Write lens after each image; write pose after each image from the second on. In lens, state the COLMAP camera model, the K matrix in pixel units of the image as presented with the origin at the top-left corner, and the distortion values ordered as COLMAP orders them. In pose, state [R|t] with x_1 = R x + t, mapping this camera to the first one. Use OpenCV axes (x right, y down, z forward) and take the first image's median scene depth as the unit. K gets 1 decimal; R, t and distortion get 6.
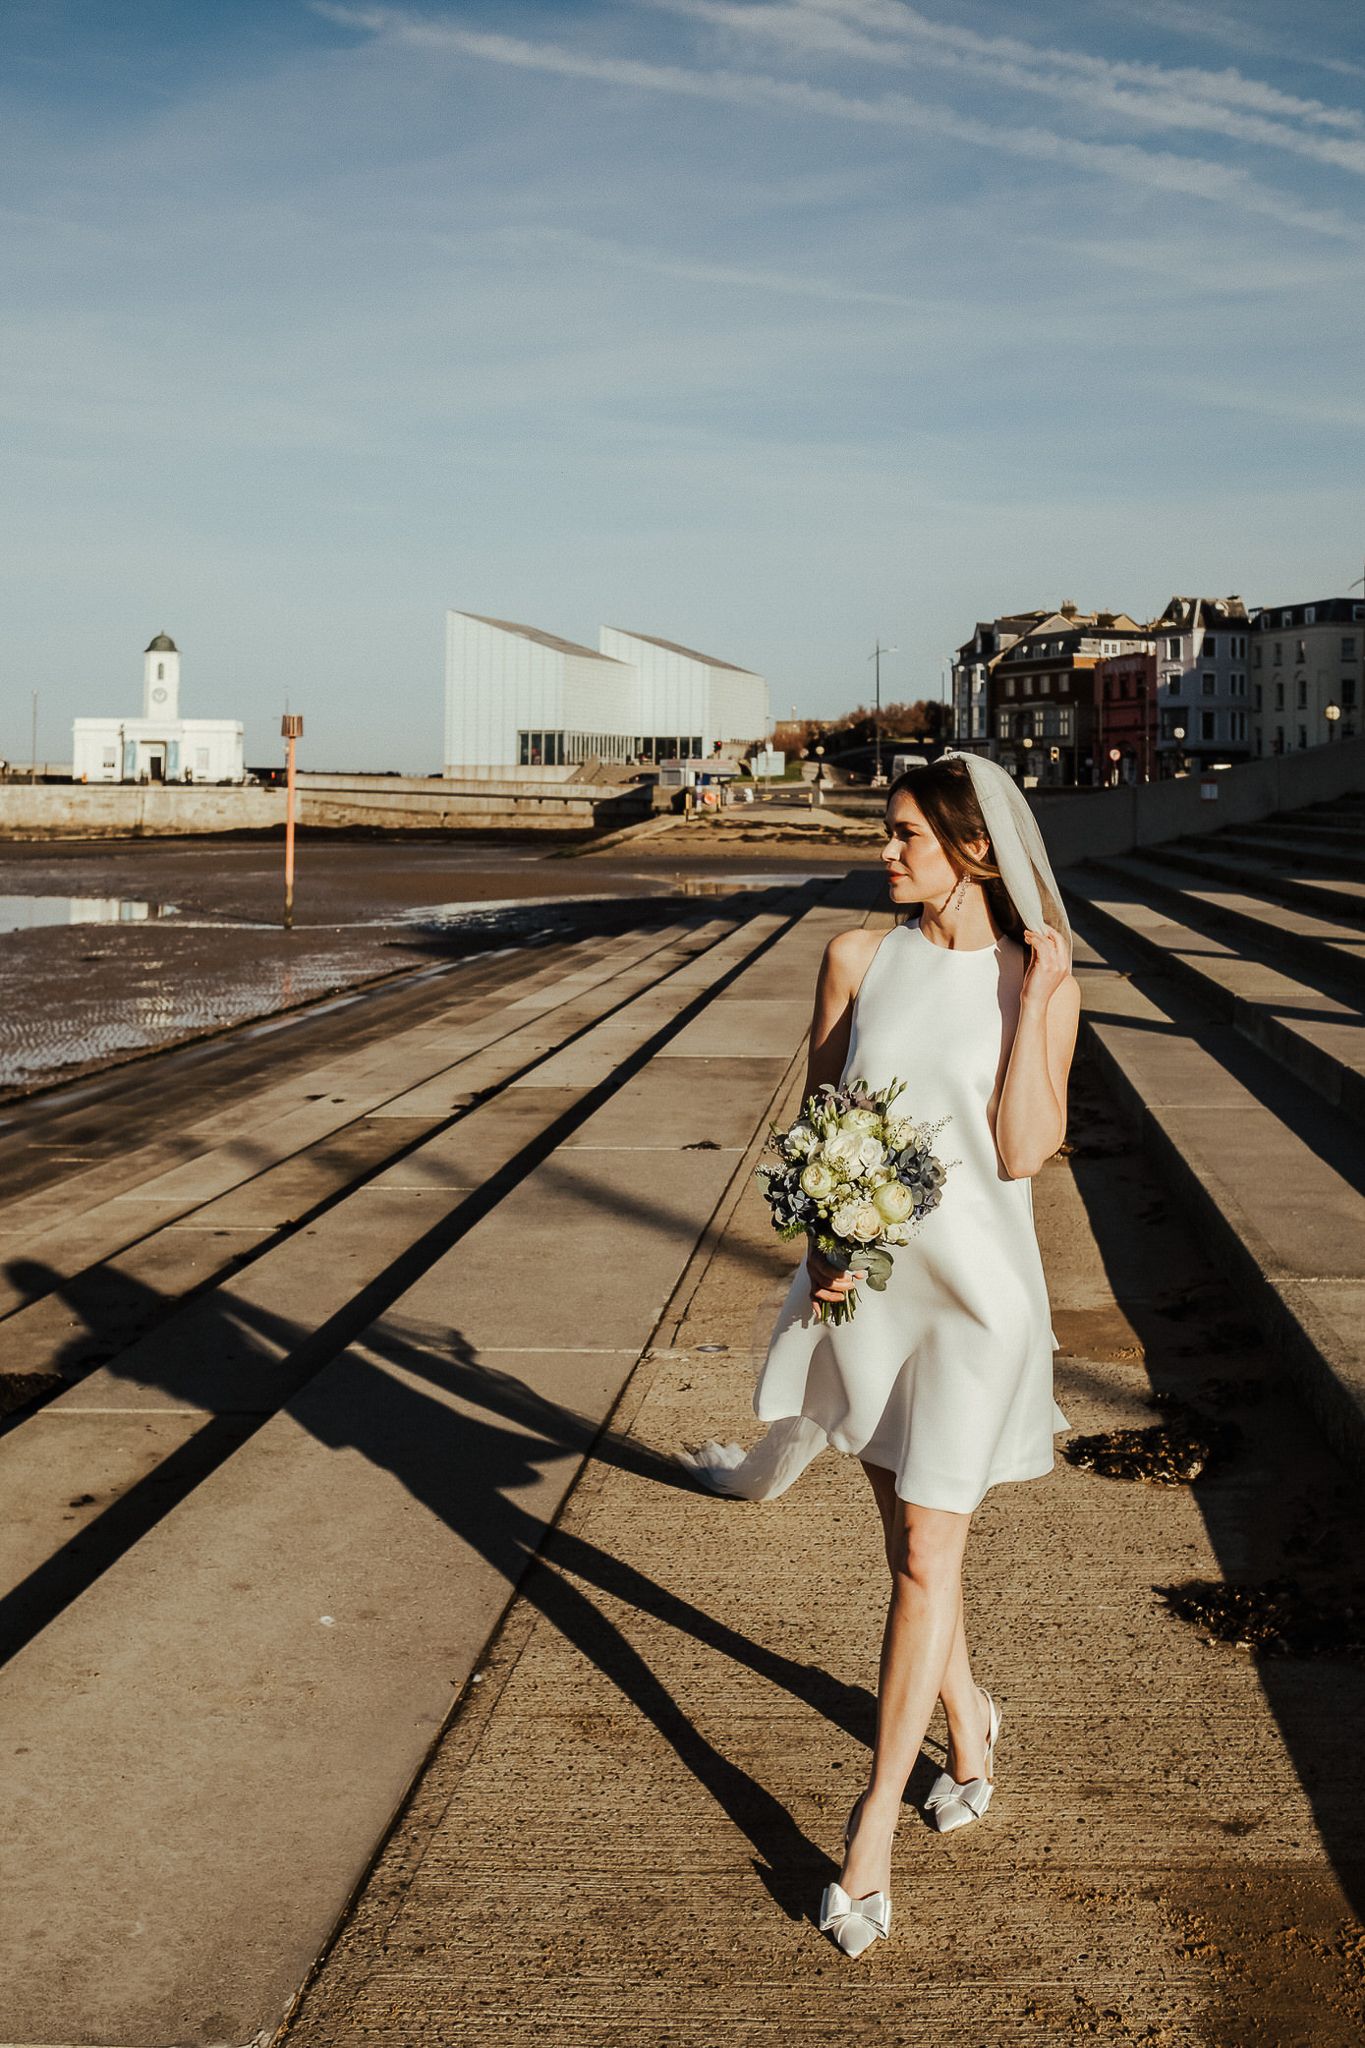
lens RADIAL K [[2013.4, 0, 913.8], [0, 2013.4, 732.7], [0, 0, 1]] dist [-0.002088, 0.007827]
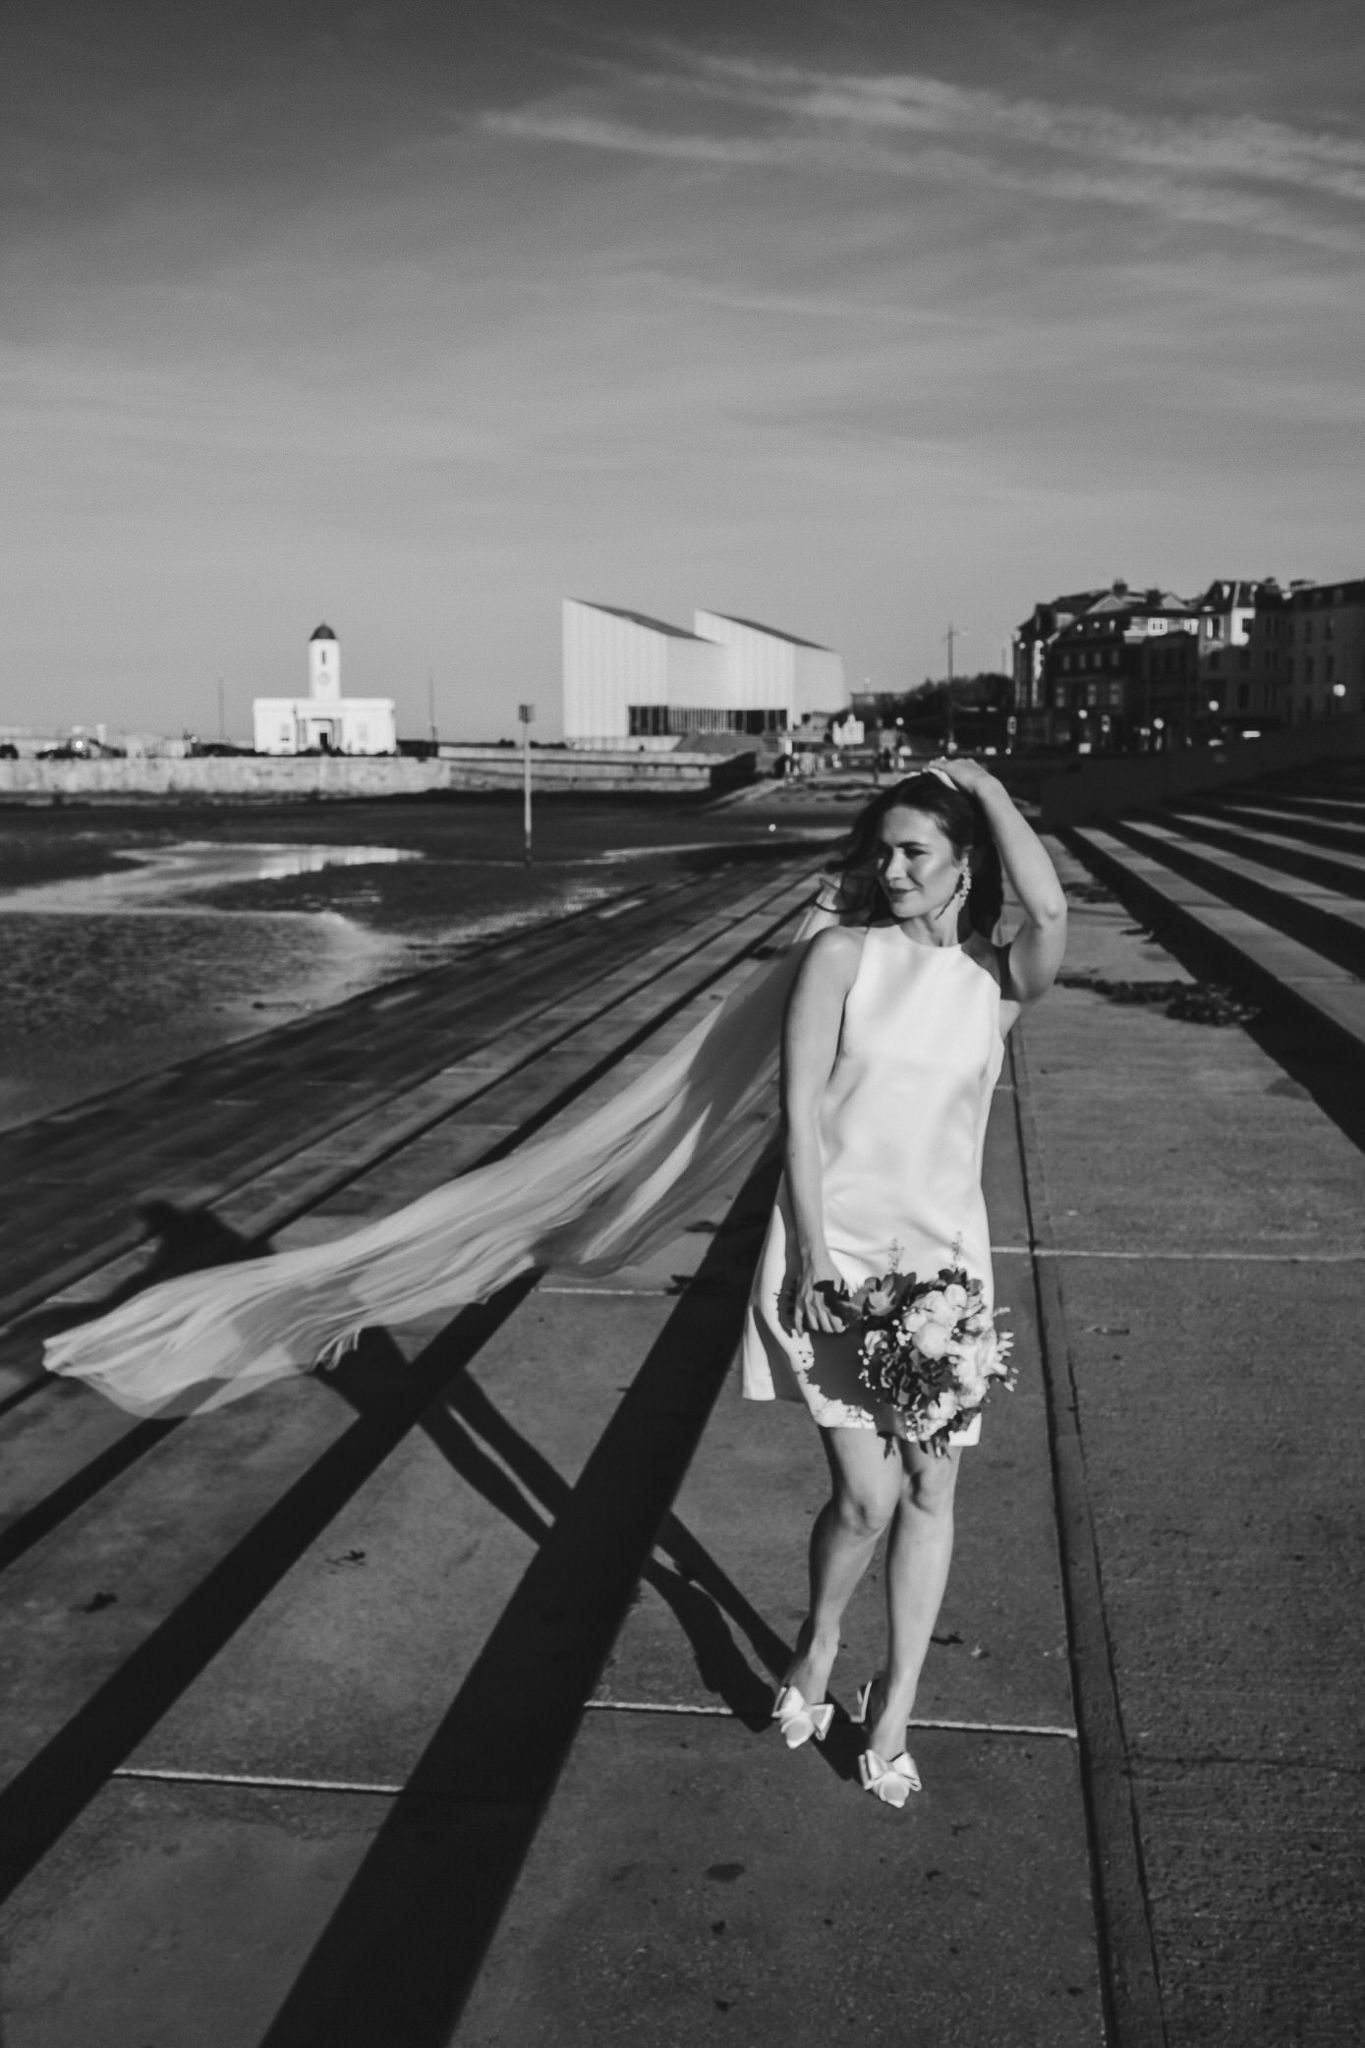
lens RADIAL K [[1944.4, 0, 739.9], [0, 1944.4, 1017.8], [0, 0, 1]] dist [-0.009503, -0.001435]
pose [[0.993599, 0.006544, -0.112772, -0.009039], [0.011876, 0.986737, 0.161894, -0.004295], [0.112335, -0.162197, 0.980343, -0.110479]]
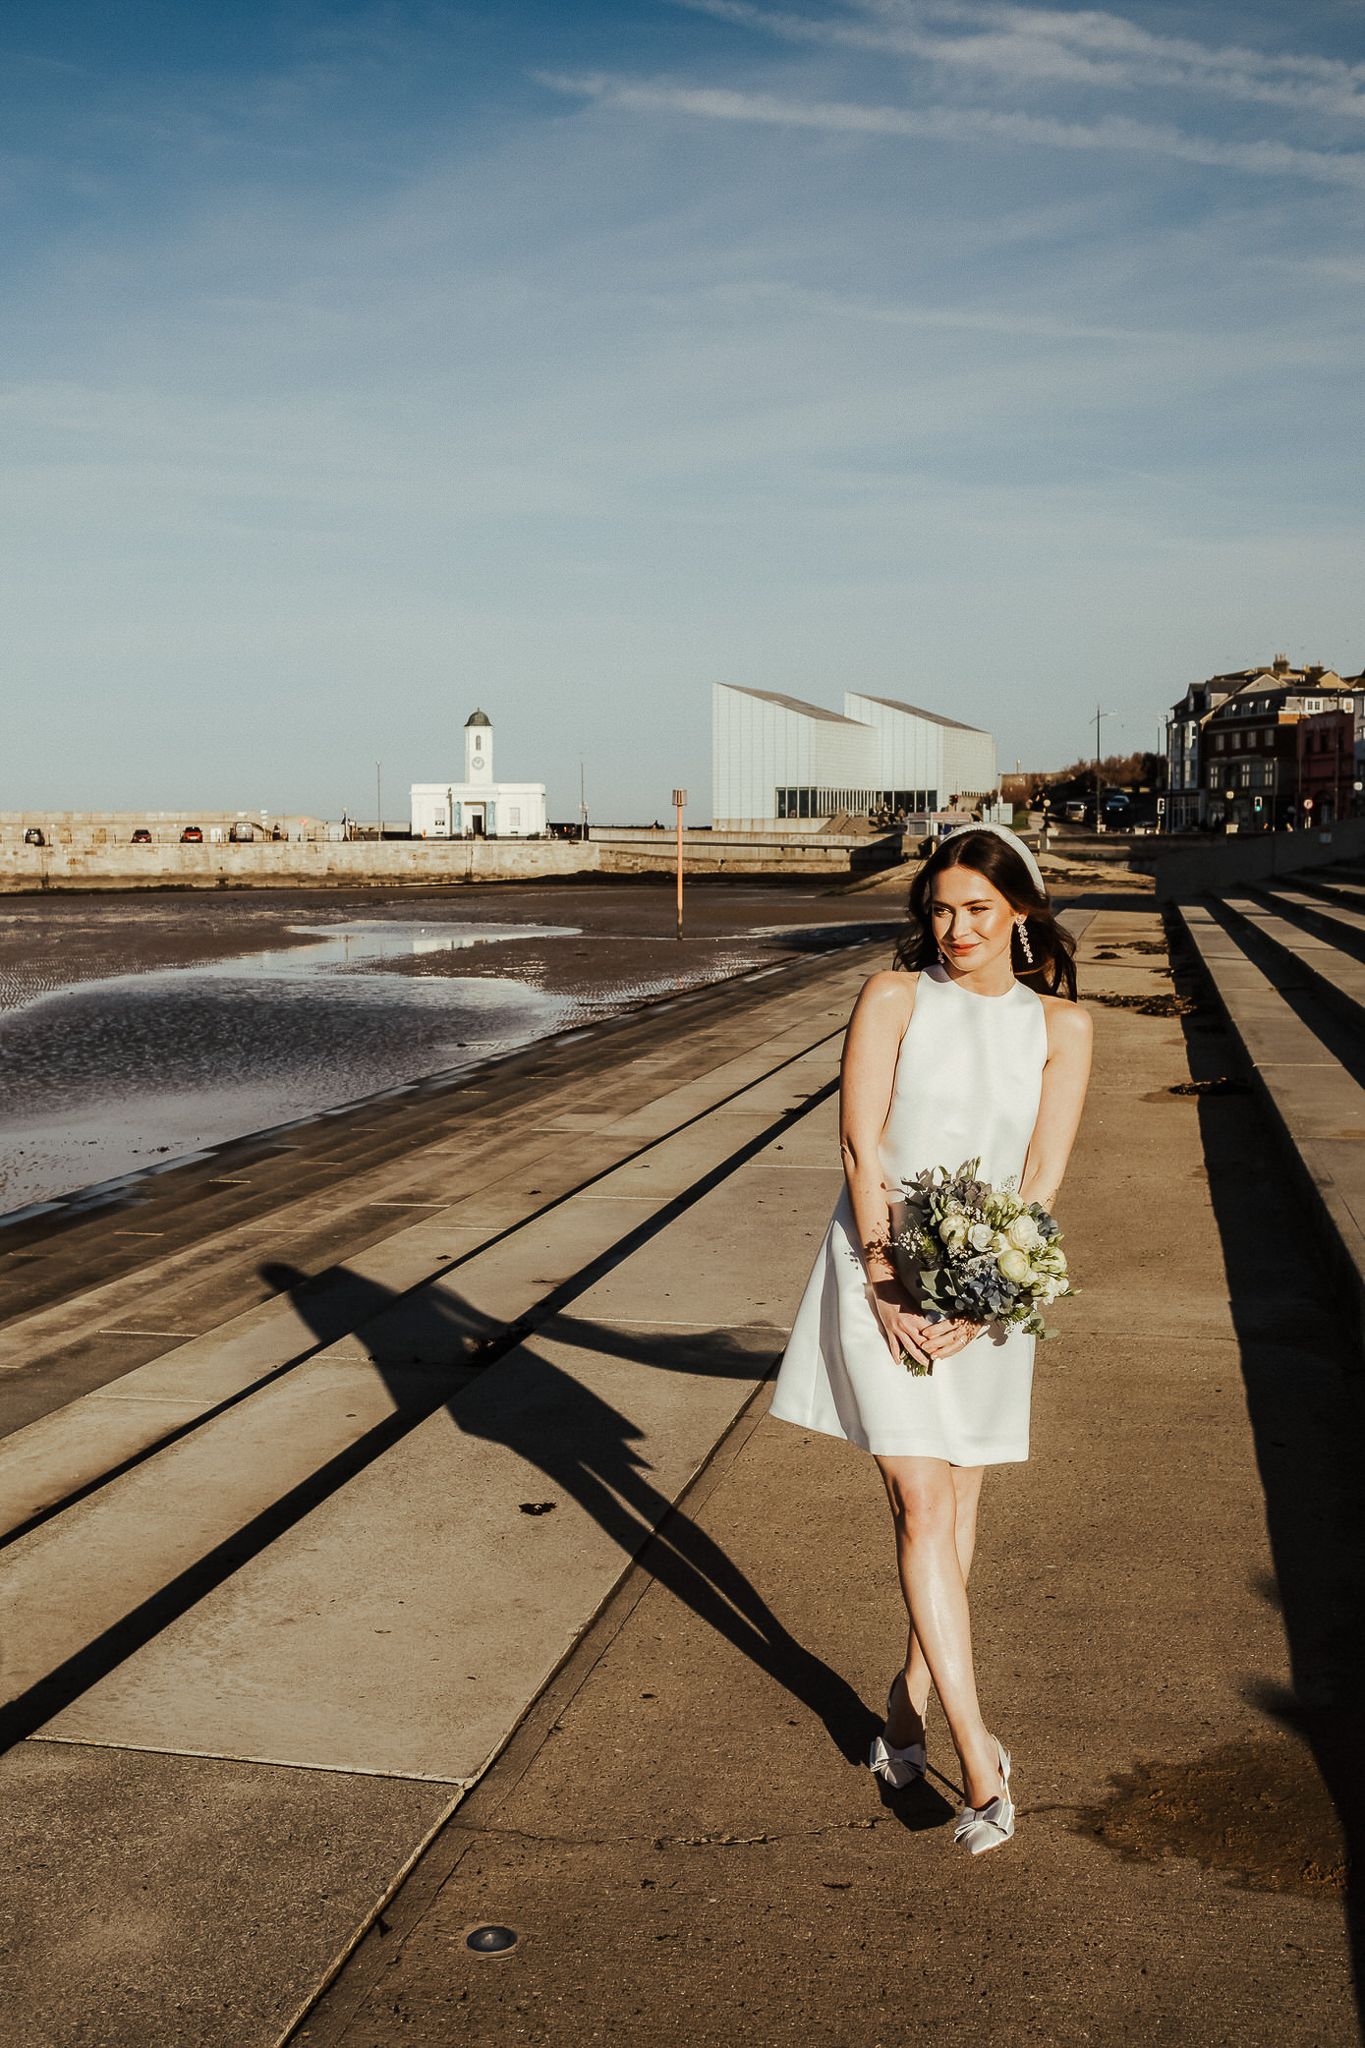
lens RADIAL K [[2043.0, 0, 666.9], [0, 2043.0, 1000.2], [0, 0, 1]] dist [-0.003839, 0.018062]
pose [[0.975069, 0.005948, -0.221823, 0.001219], [0.018052, 0.994201, 0.106010, -0.005778], [0.221167, -0.107371, 0.969307, -0.166239]]
